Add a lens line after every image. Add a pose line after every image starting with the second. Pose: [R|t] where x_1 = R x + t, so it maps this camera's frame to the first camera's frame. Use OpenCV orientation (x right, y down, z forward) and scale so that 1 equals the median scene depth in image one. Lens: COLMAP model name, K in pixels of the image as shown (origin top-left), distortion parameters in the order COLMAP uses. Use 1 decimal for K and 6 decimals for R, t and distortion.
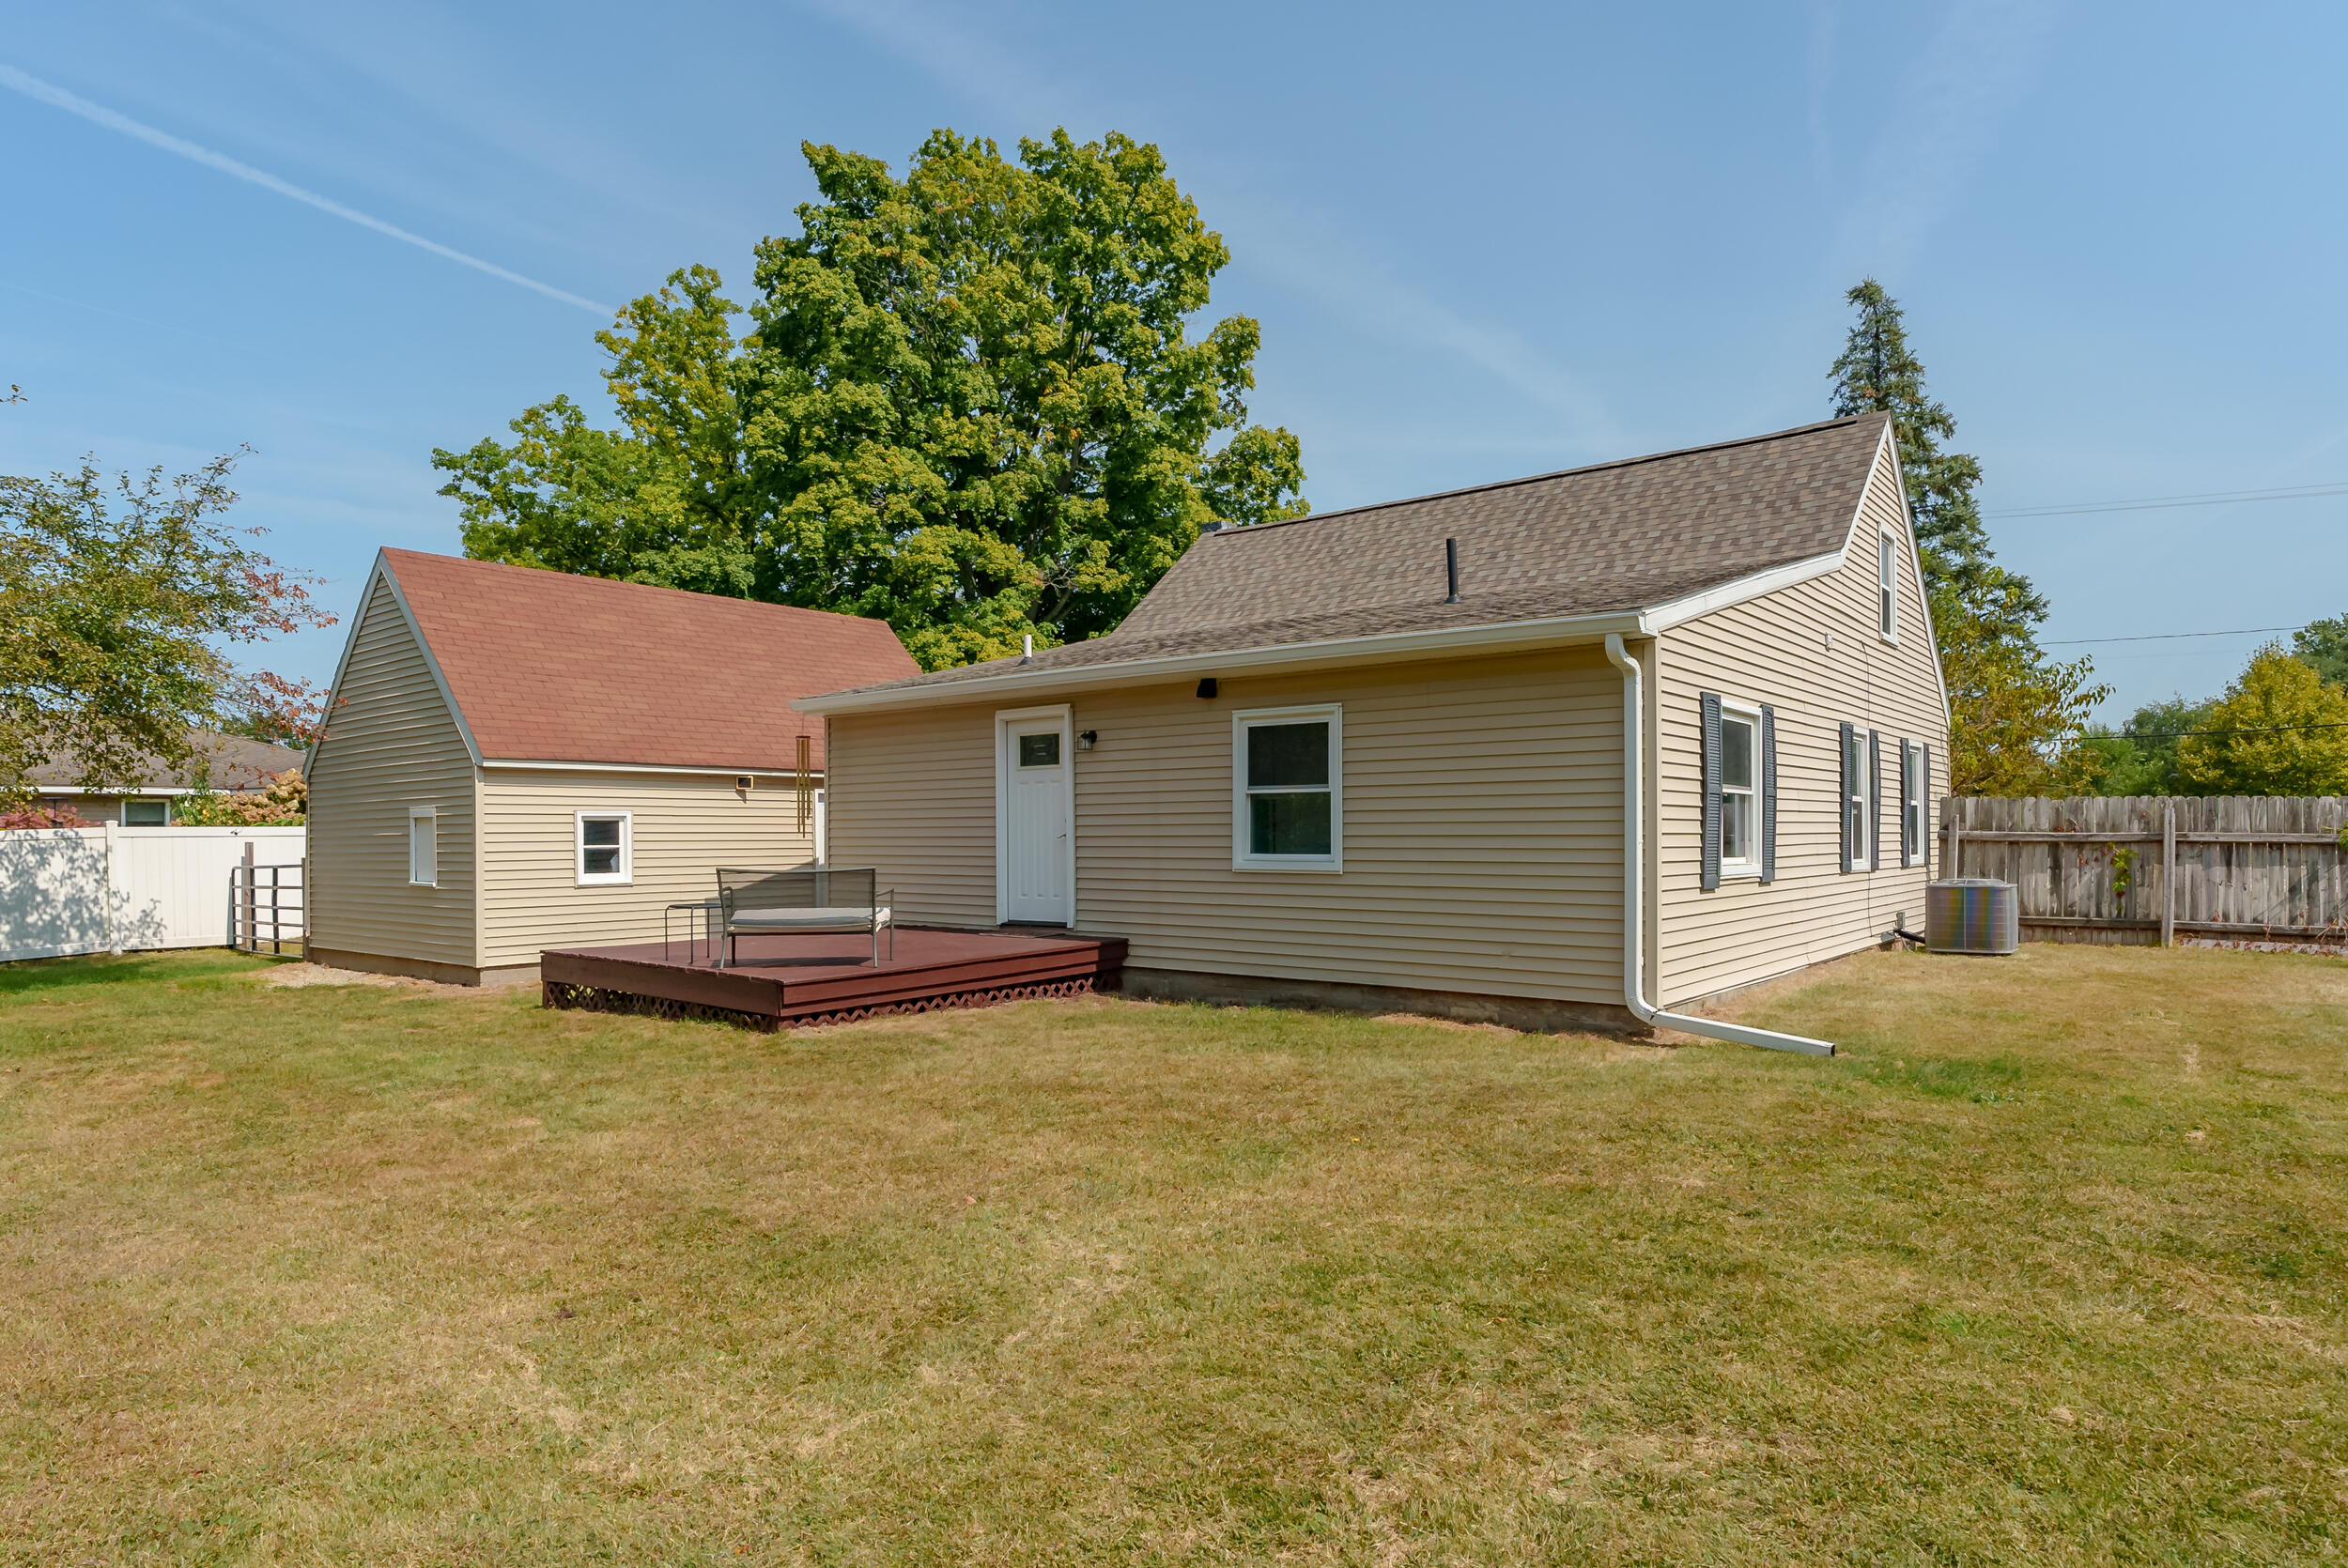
lens RADIAL K [[1343.9, 0, 1191.9], [0, 1343.9, 824.2], [0, 0, 1]] dist [-0.003139, -0.000269]
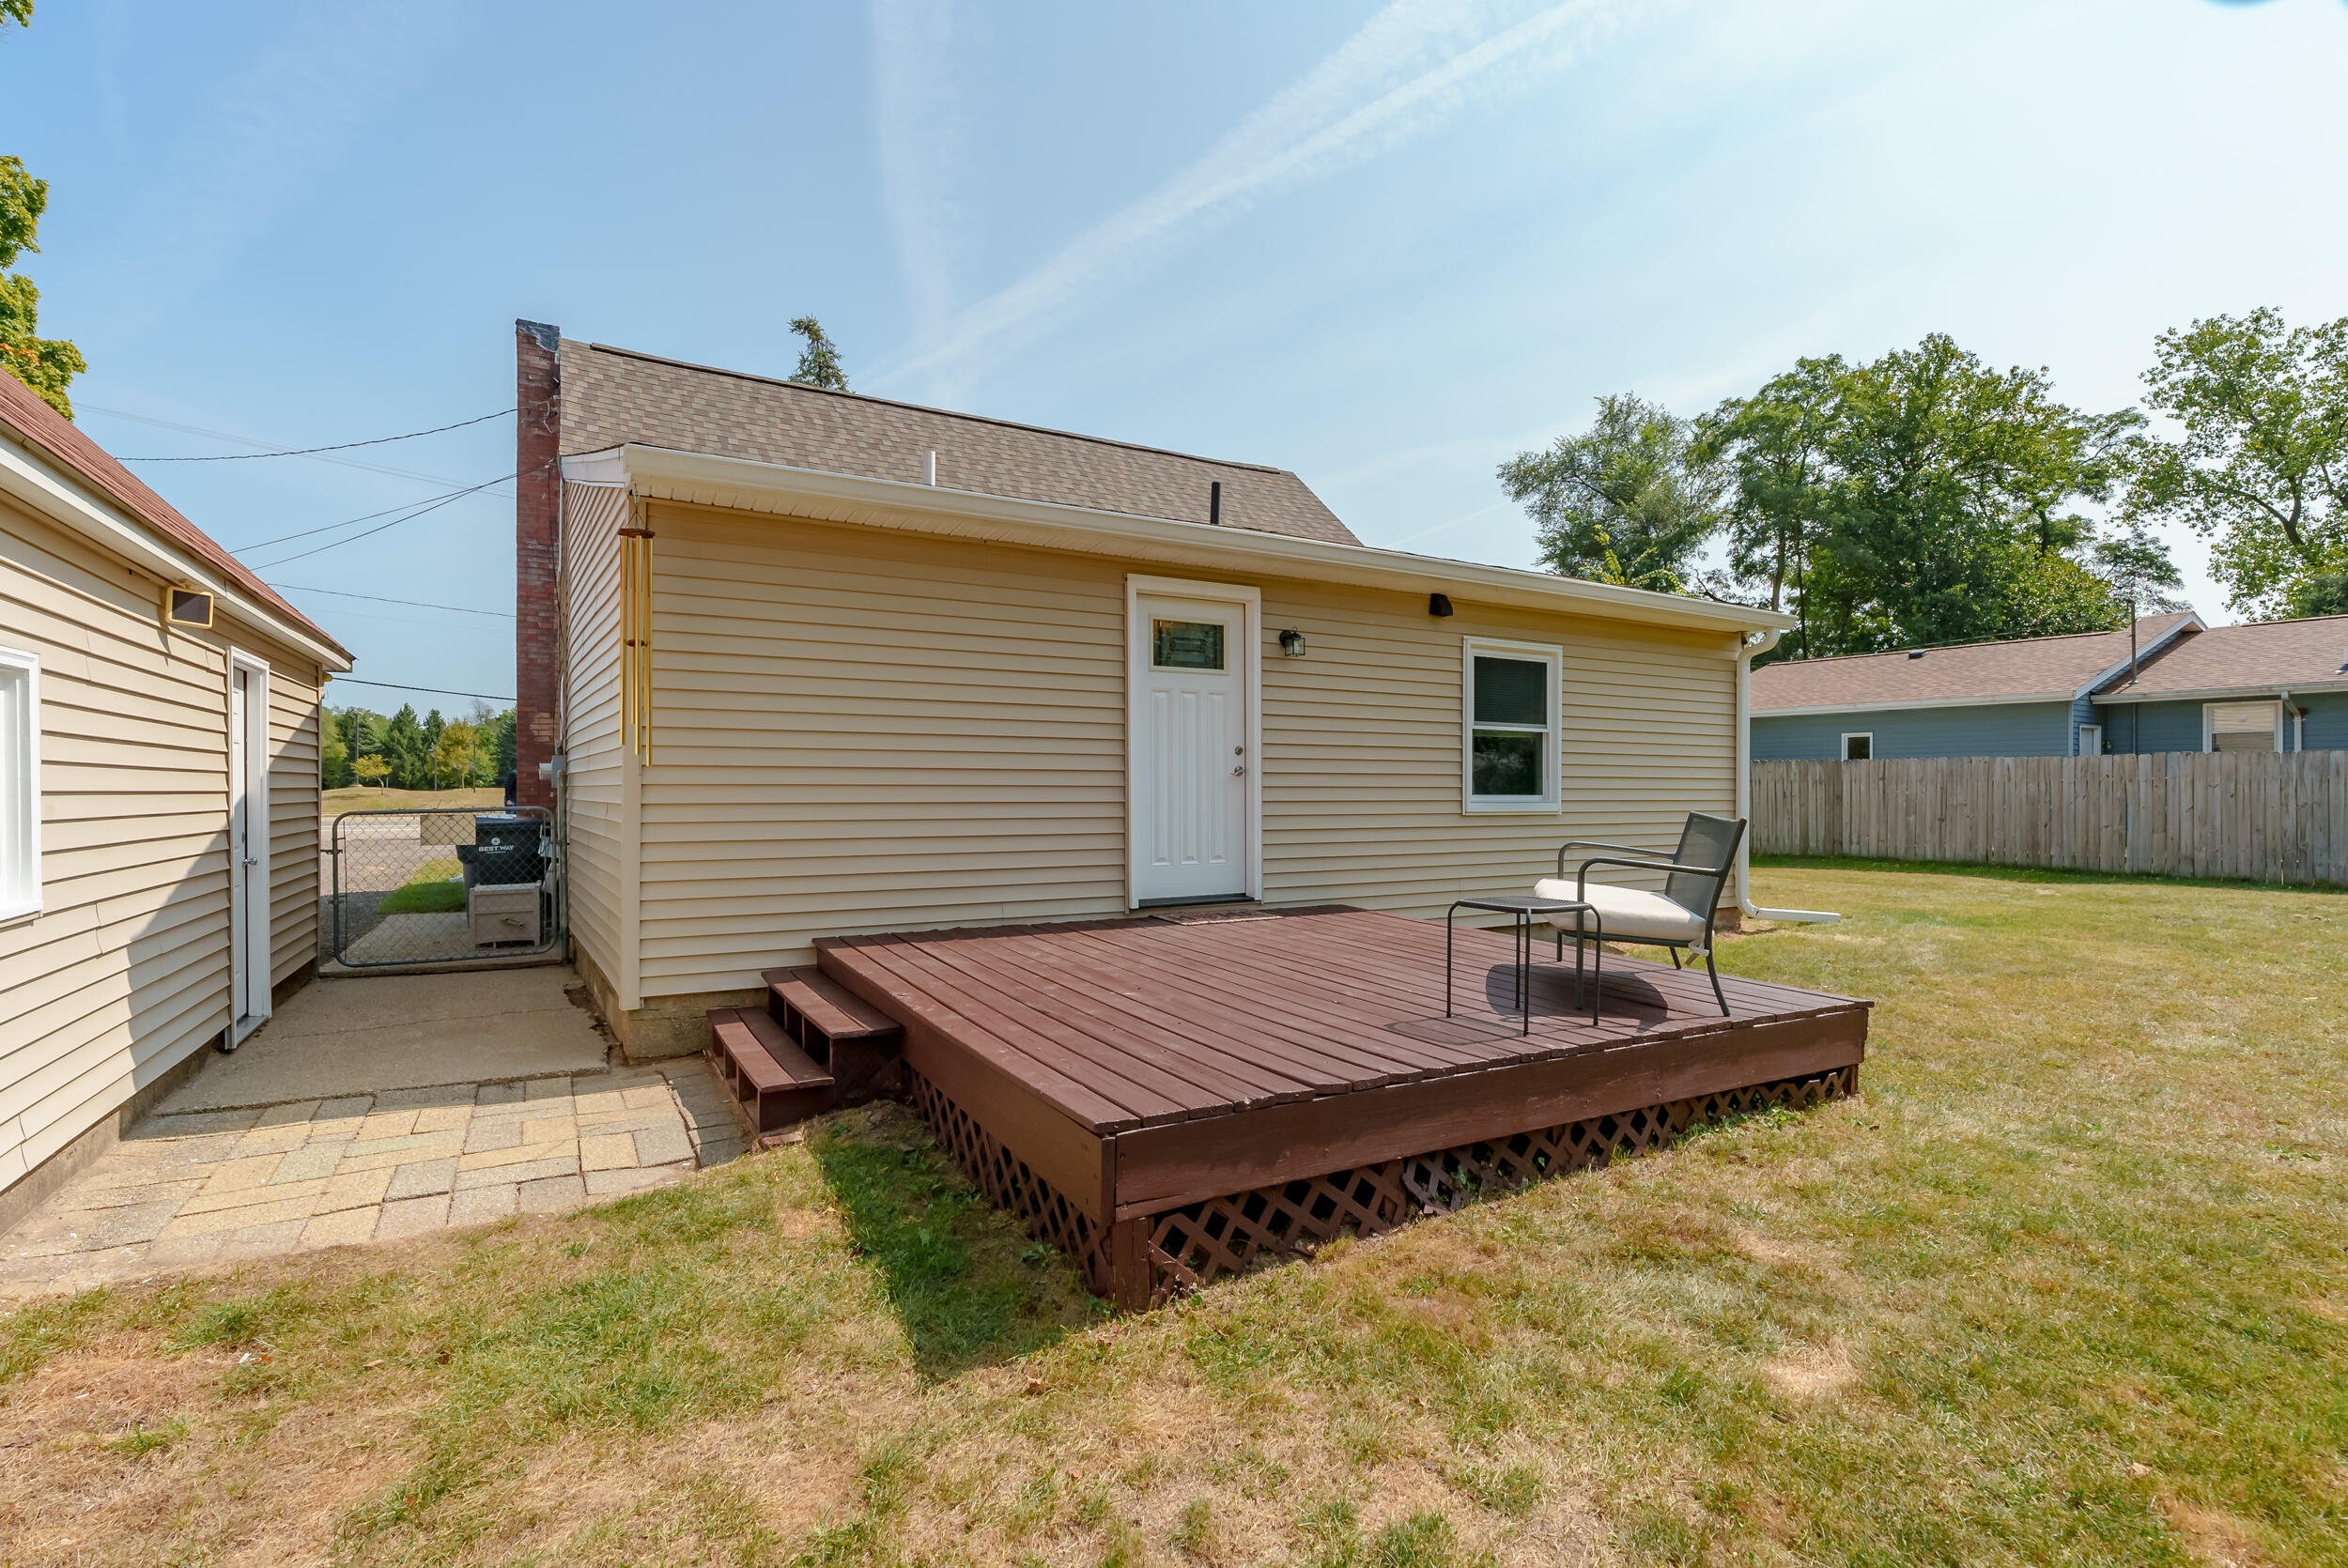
lens RADIAL K [[1095.4, 0, 1174.0], [0, 1095.4, 784.0], [0, 0, 1]] dist [-0.001613, -0.000566]
pose [[0.358629, 0.009383, 0.933433, -0.528604], [-0.010903, 0.999923, -0.005862, 0.015634], [-0.933416, -0.008075, 0.358704, 0.673281]]
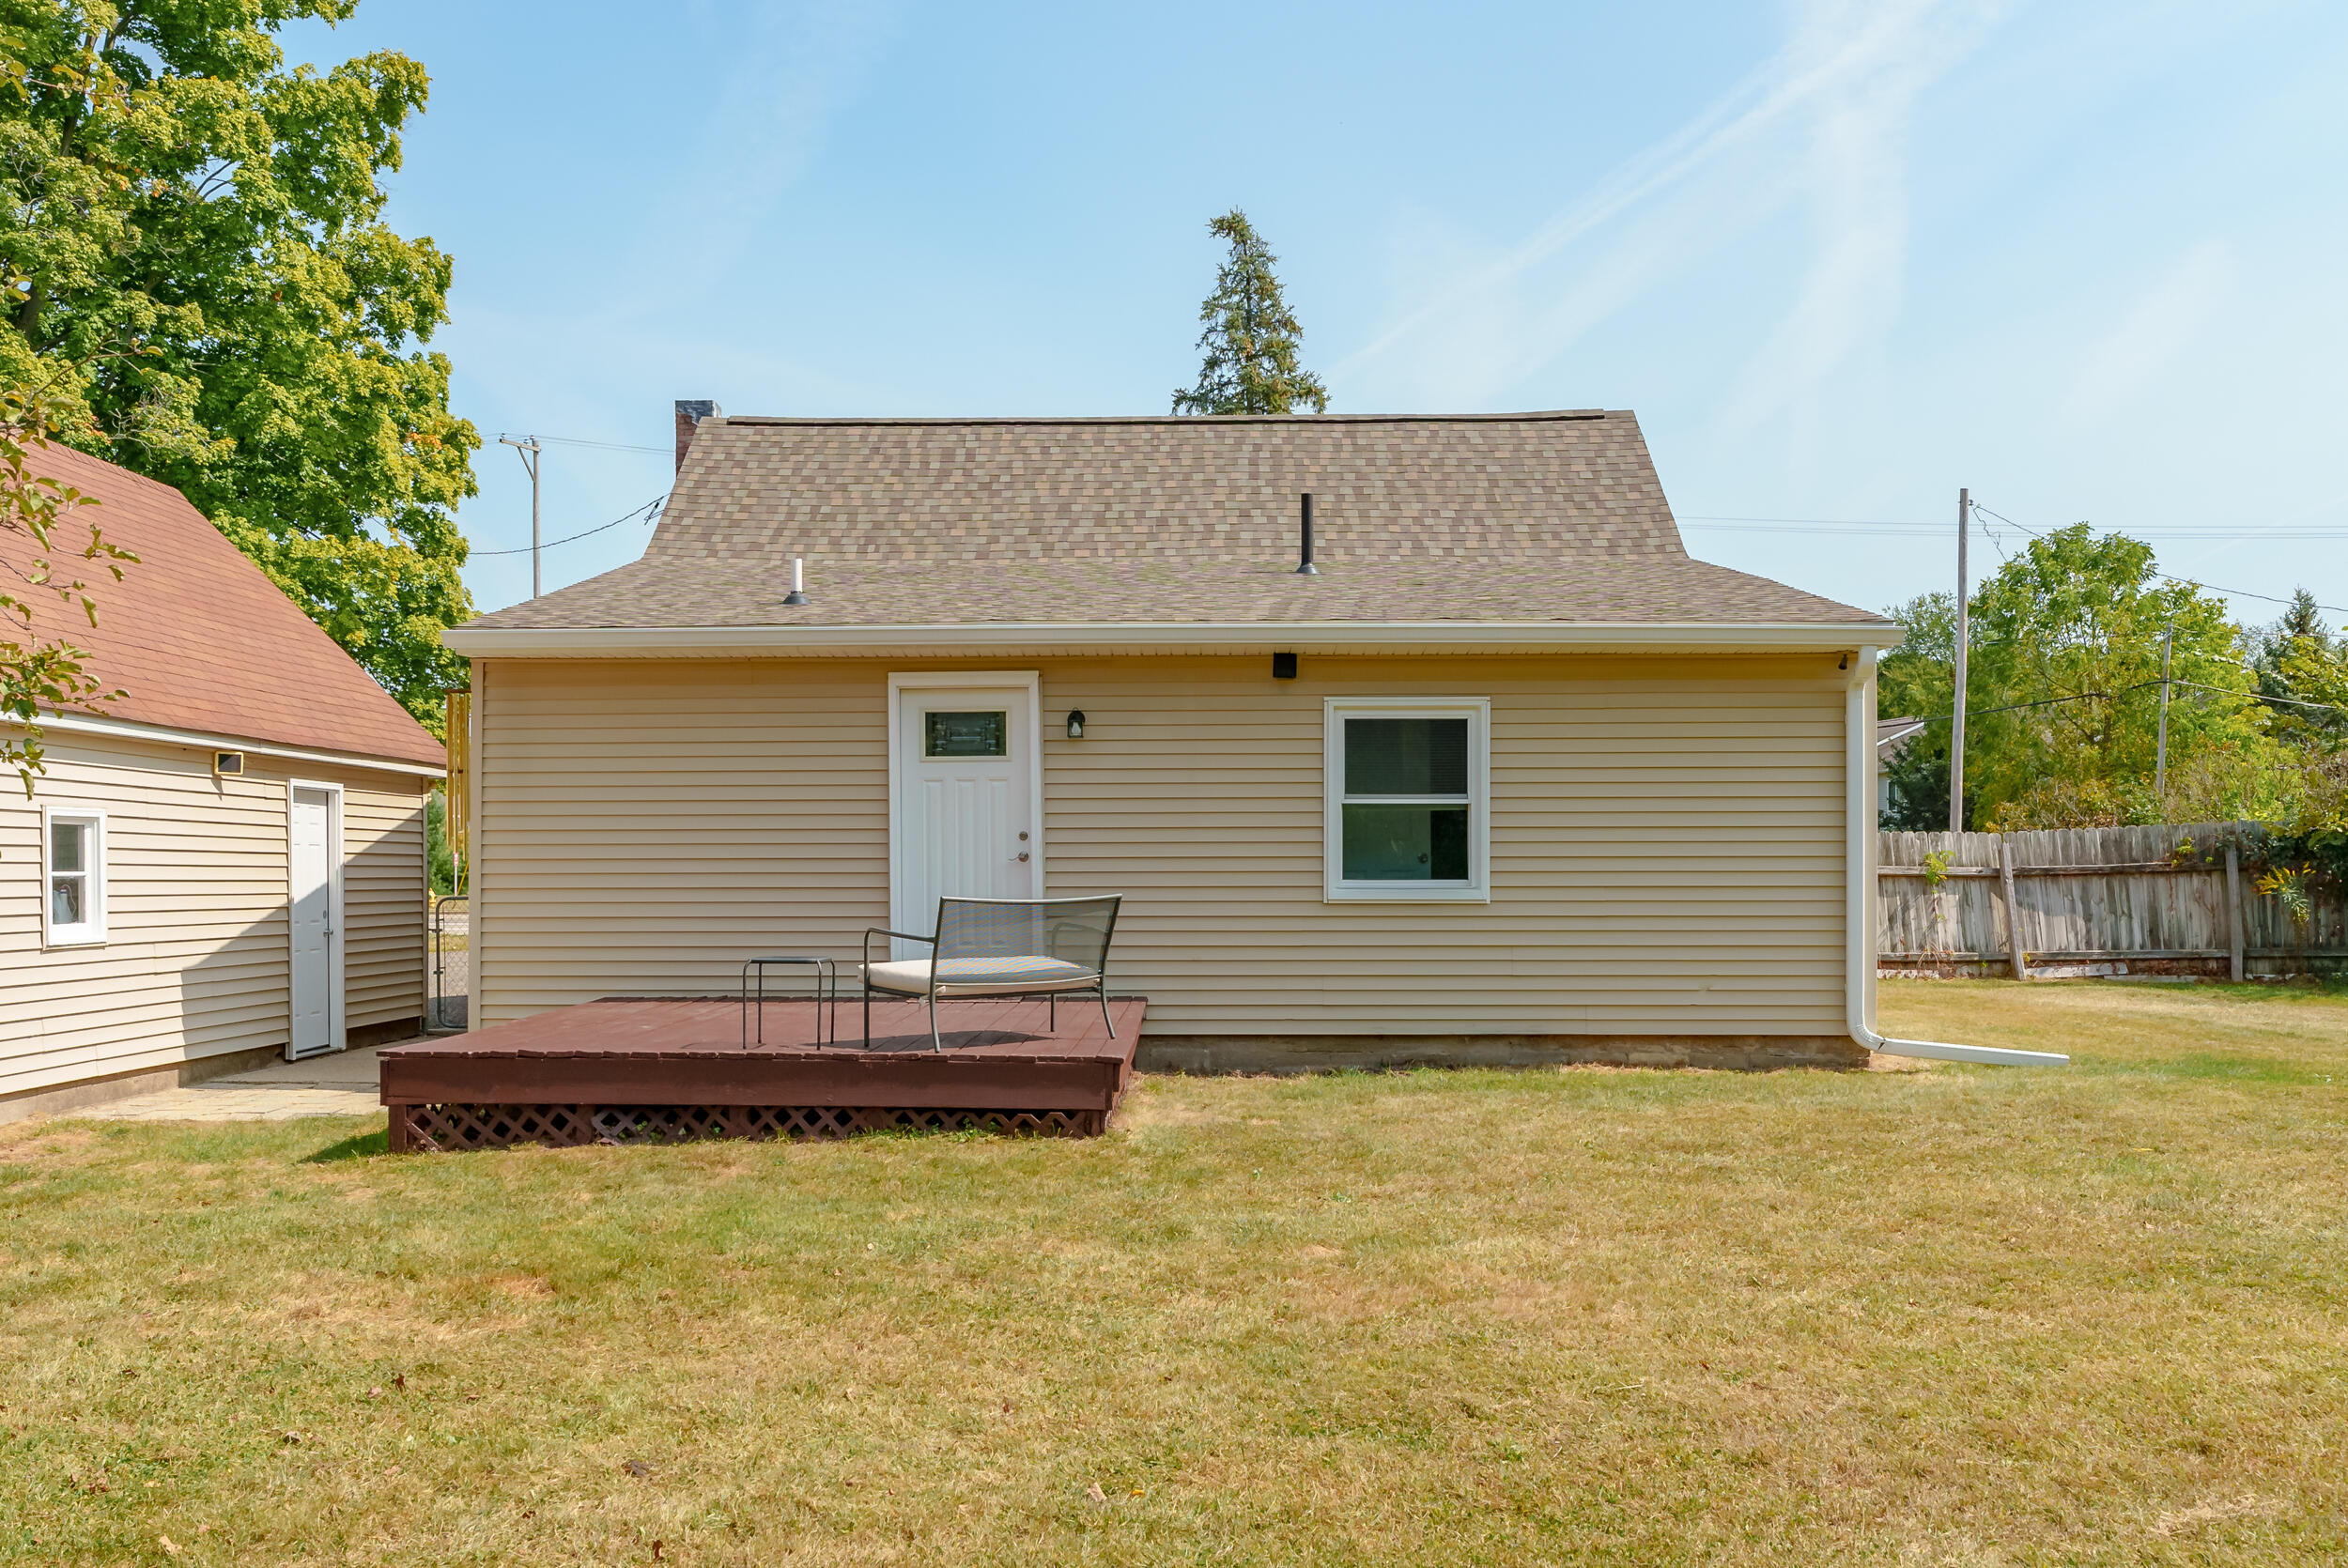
lens RADIAL K [[1960.2, 0, 1122.4], [0, 1960.2, 873.1], [0, 0, 1]] dist [0.003297, 0.004538]
pose [[0.798107, 0.003528, 0.602505, -0.548827], [-0.005489, 0.999984, 0.001414, 0.012495], [-0.602490, -0.004436, 0.798114, 0.119311]]
